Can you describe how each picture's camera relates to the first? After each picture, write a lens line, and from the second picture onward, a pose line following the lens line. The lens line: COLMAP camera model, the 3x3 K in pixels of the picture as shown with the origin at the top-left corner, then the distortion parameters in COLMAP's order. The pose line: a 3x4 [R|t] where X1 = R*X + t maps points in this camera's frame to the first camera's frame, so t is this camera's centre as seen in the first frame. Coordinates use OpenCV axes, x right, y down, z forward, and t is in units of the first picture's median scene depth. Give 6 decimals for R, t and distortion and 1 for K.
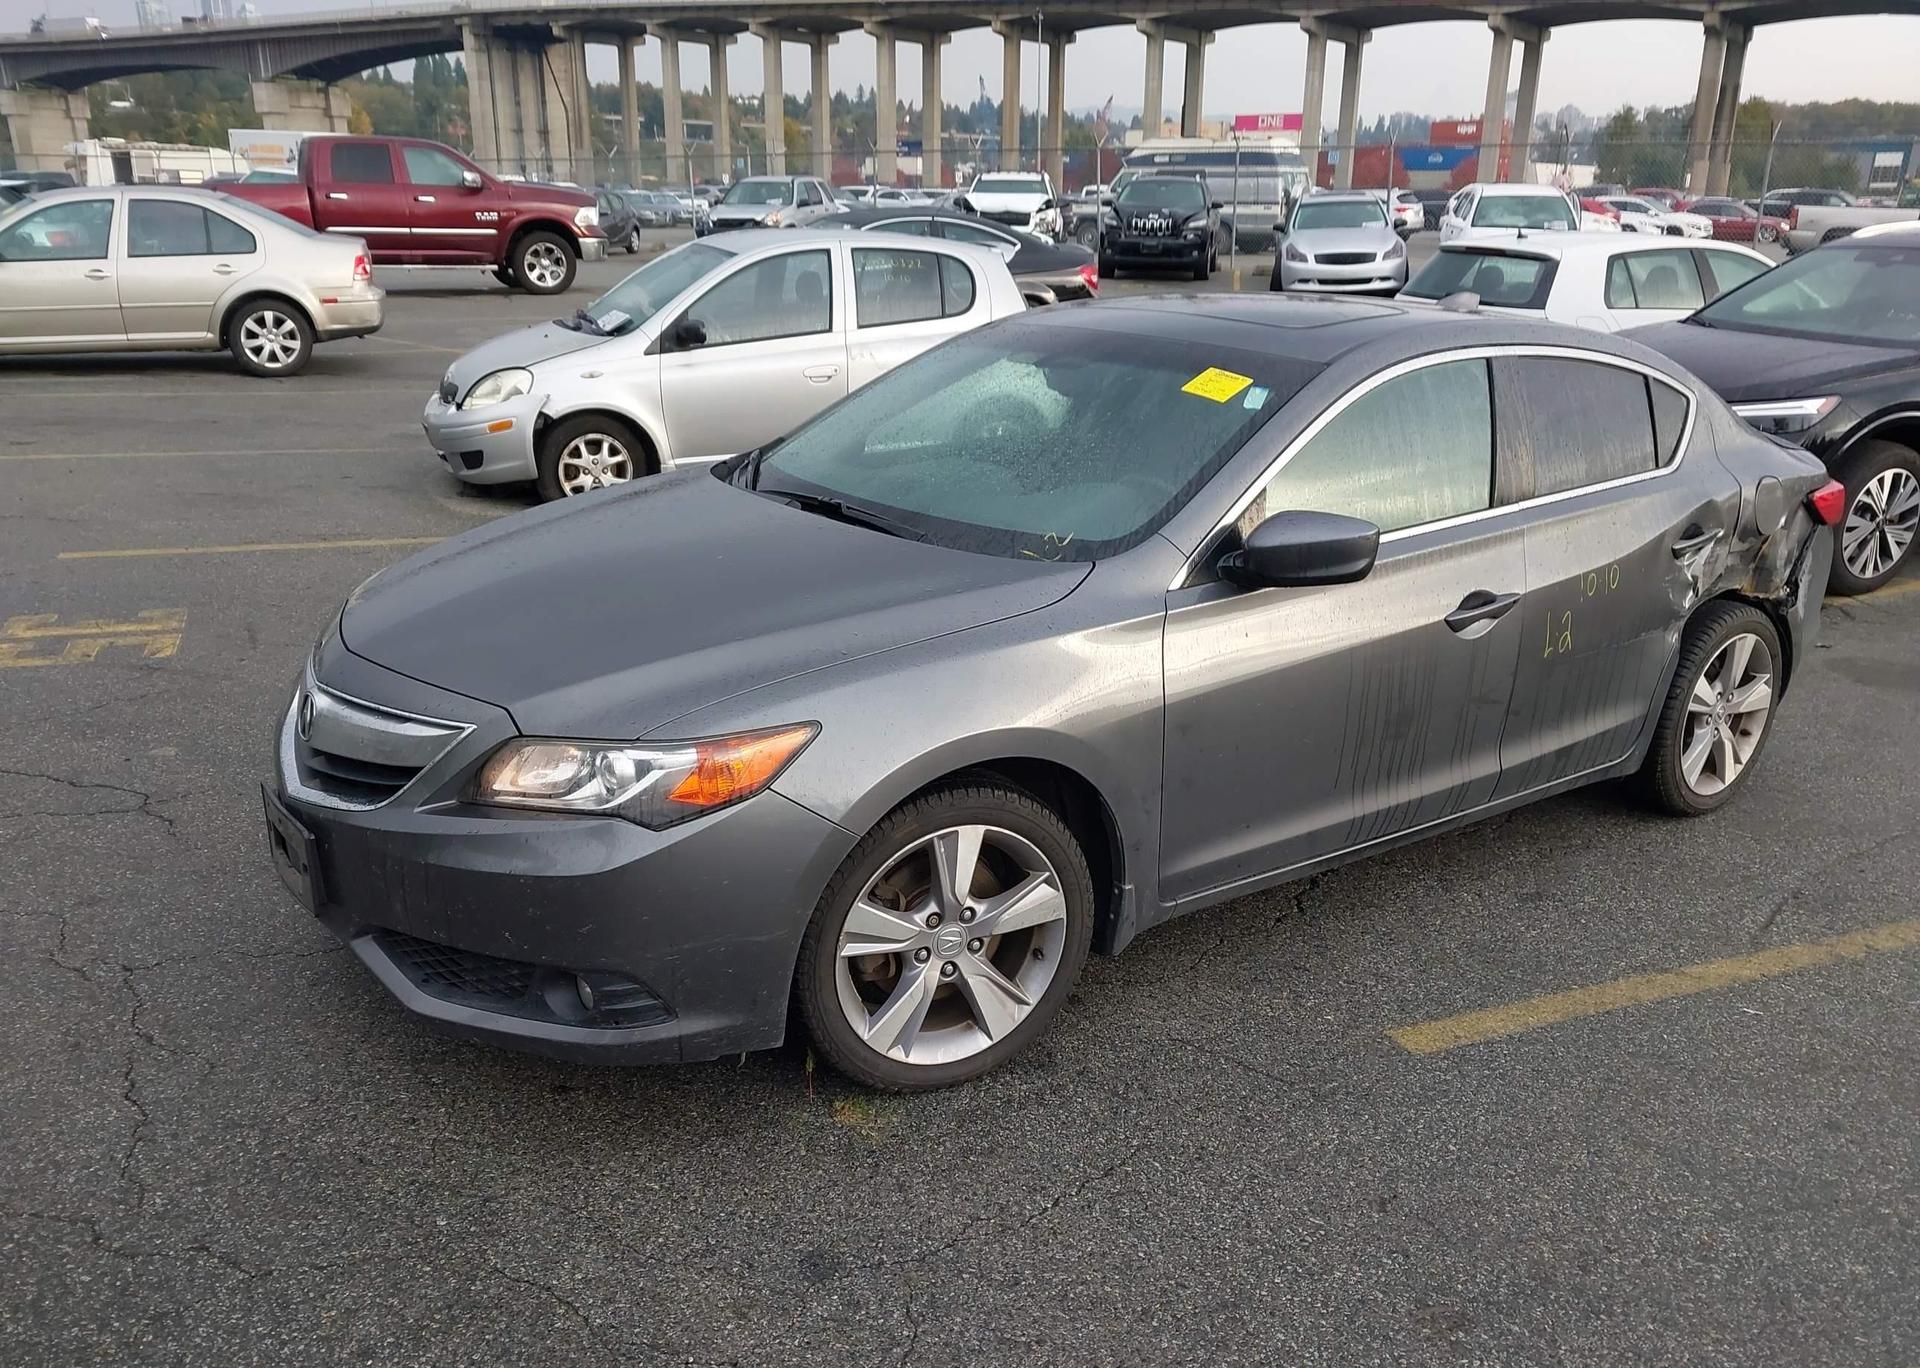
lens RADIAL K [[1516.7, 0, 967.5], [0, 1516.7, 682.1], [0, 0, 1]] dist [0.019778, -0.022554]
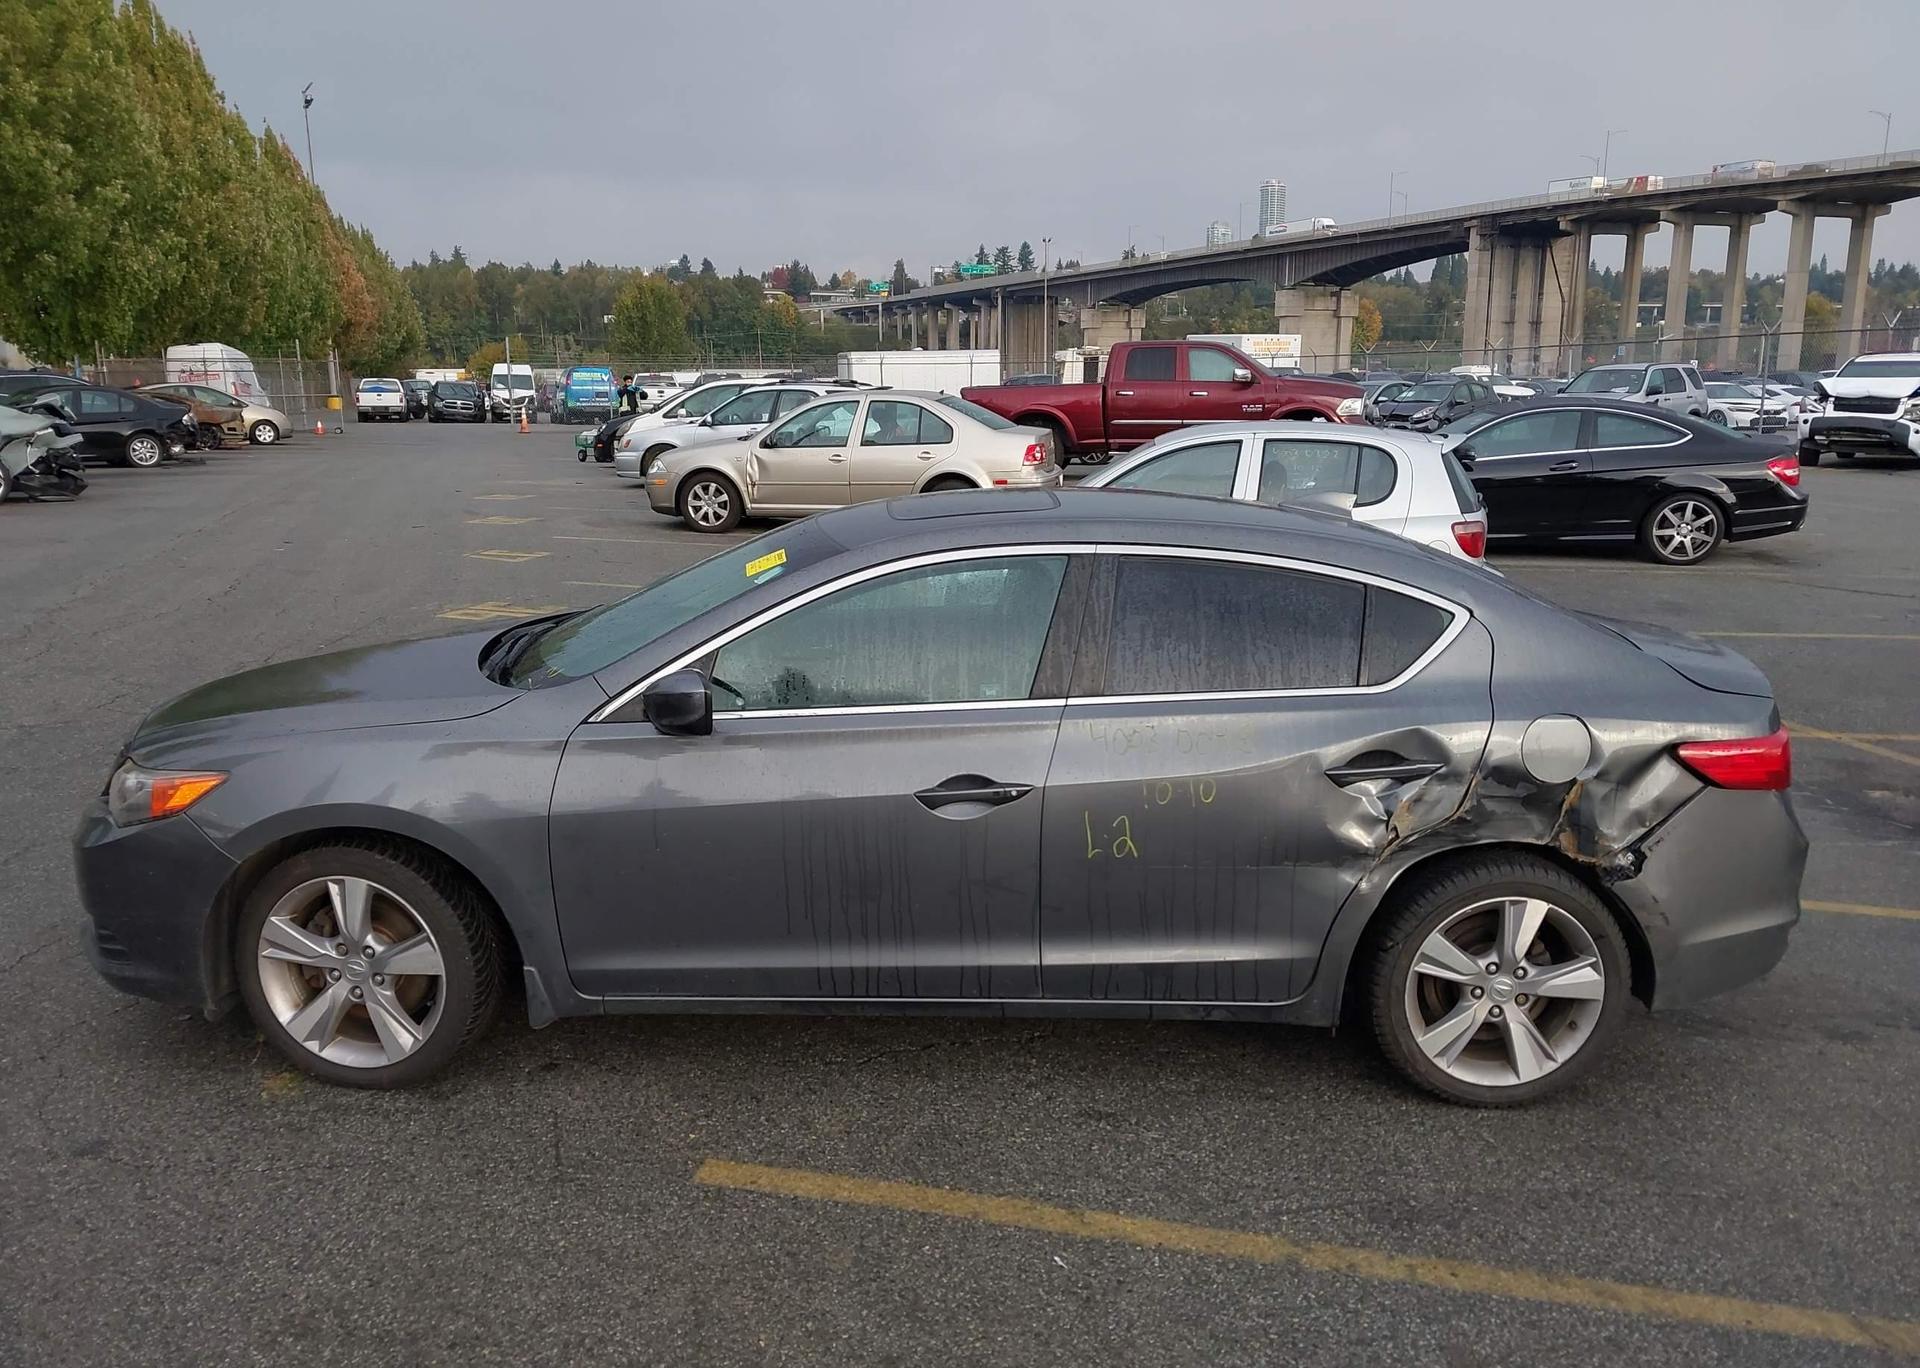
lens RADIAL K [[1516.7, 0, 957.0], [0, 1516.7, 685.0], [0, 0, 1]] dist [0.019778, -0.022554]
pose [[0.815066, 0.097857, -0.571044, 0.547746], [-0.162792, 0.984607, -0.063629, -0.032391], [0.556028, 0.144823, 0.818450, 0.095118]]
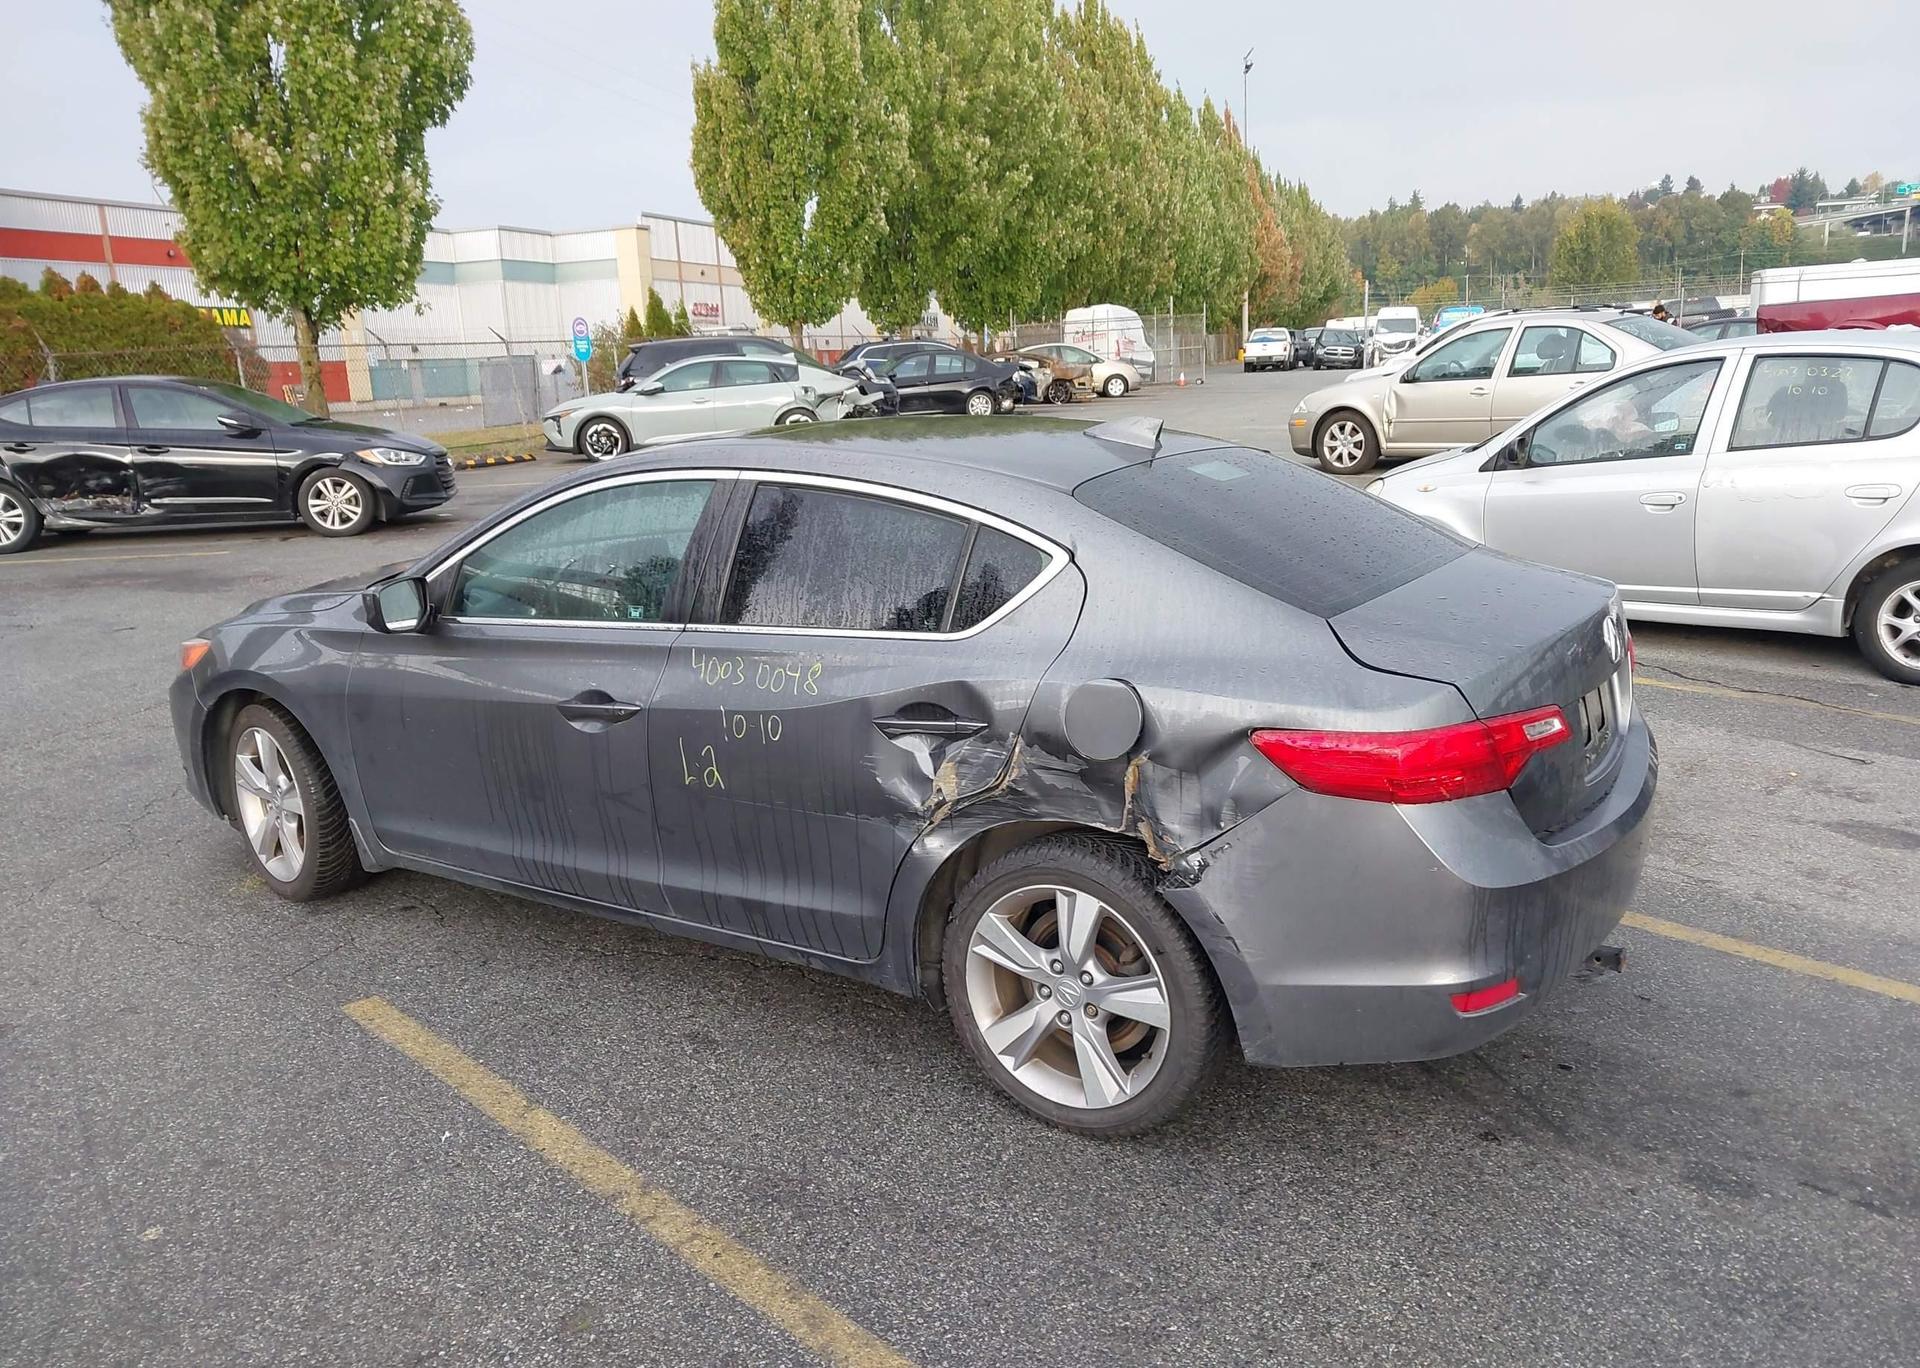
lens RADIAL K [[1516.7, 0, 951.3], [0, 1516.7, 682.0], [0, 0, 1]] dist [0.019778, -0.022554]
pose [[0.350898, 0.167997, -0.921221, 0.854439], [-0.231483, 0.968805, 0.088502, -0.132917], [0.907351, 0.182191, 0.378841, 0.501565]]
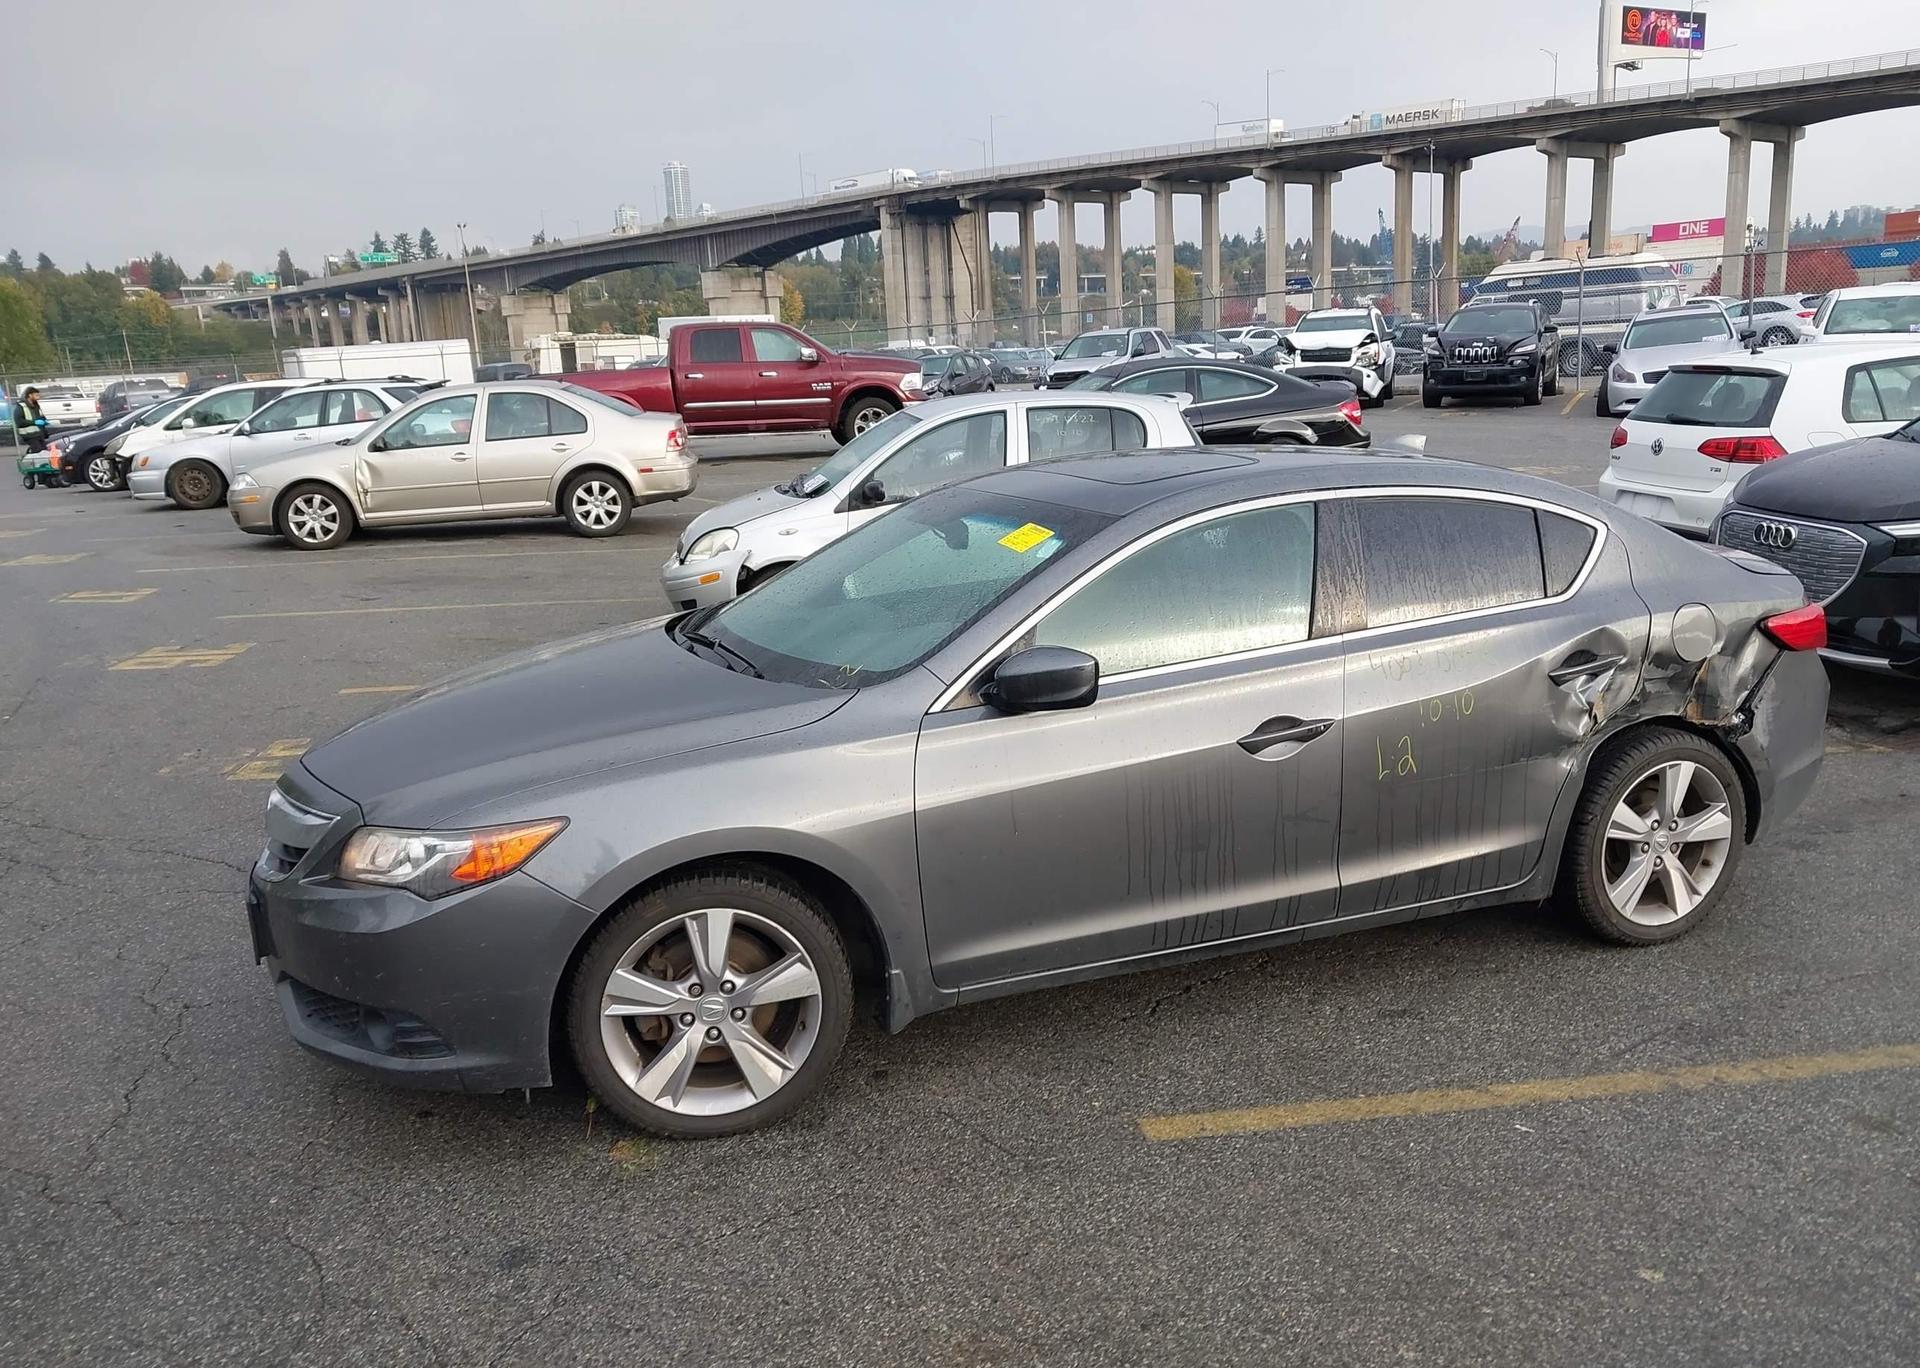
lens RADIAL K [[1516.7, 0, 962.7], [0, 1516.7, 689.2], [0, 0, 1]] dist [0.019778, -0.022554]
pose [[0.966380, -0.004889, -0.257073, 0.239236], [-0.016786, 0.996486, -0.082054, 0.008032], [0.256571, 0.083611, 0.962902, -0.056012]]
